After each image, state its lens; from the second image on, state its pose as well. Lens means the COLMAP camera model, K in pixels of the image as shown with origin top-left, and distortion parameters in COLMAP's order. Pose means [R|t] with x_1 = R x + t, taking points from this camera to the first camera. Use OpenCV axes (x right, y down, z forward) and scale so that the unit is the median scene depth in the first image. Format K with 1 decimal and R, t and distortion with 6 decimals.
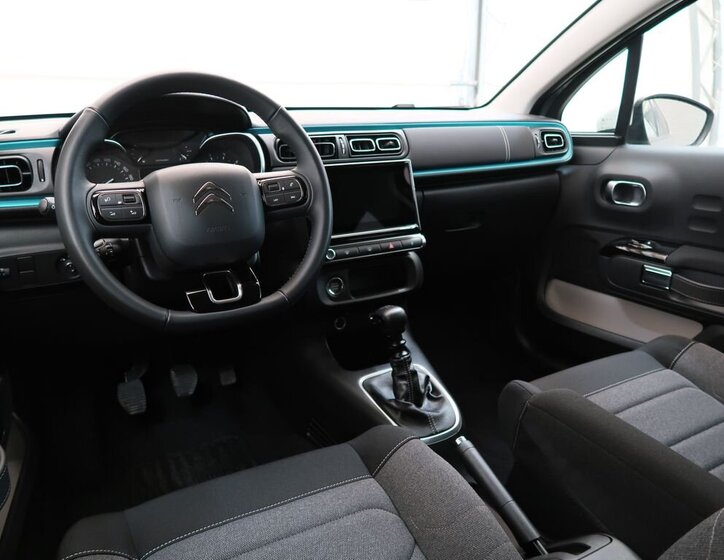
lens RADIAL K [[577.0, 0, 362.0], [0, 577.0, 280.0], [0, 0, 1]] dist [-0.006139, -0.003911]
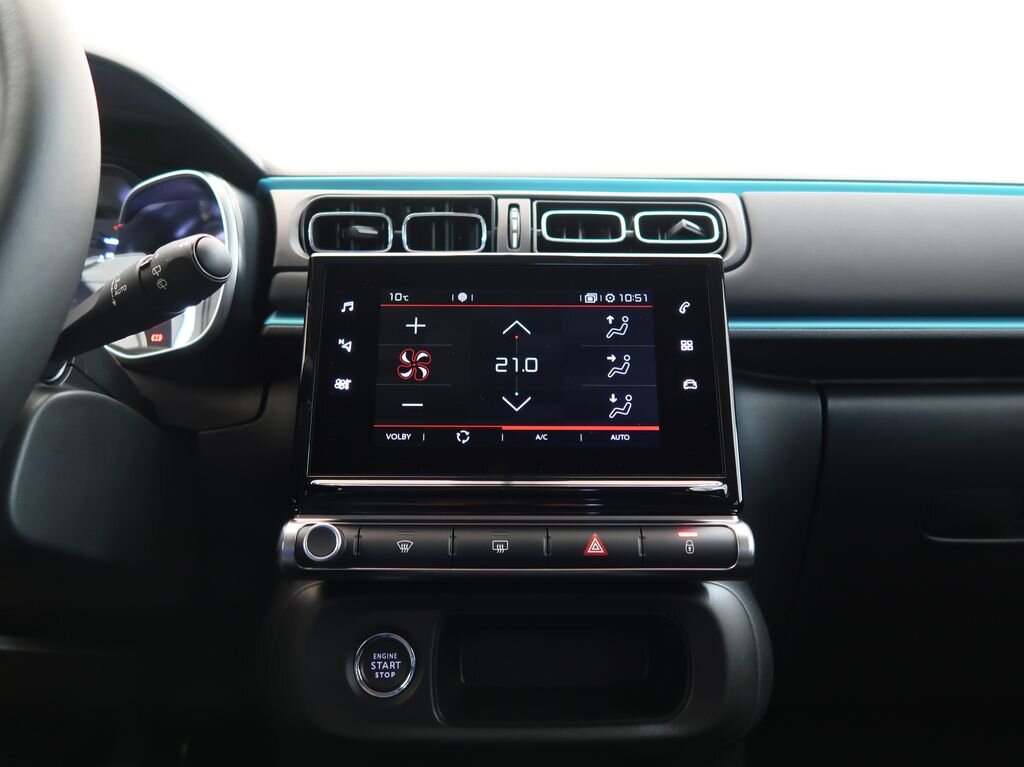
lens RADIAL K [[798.5, 0, 512.0], [0, 798.5, 383.5], [0, 0, 1]] dist [-0.008041, -0.000524]
pose [[0.878513, 0.018517, -0.477359, 0.182522], [-0.152841, 0.957620, -0.244137, -0.034157], [0.452608, 0.287438, 0.844112, 0.631338]]
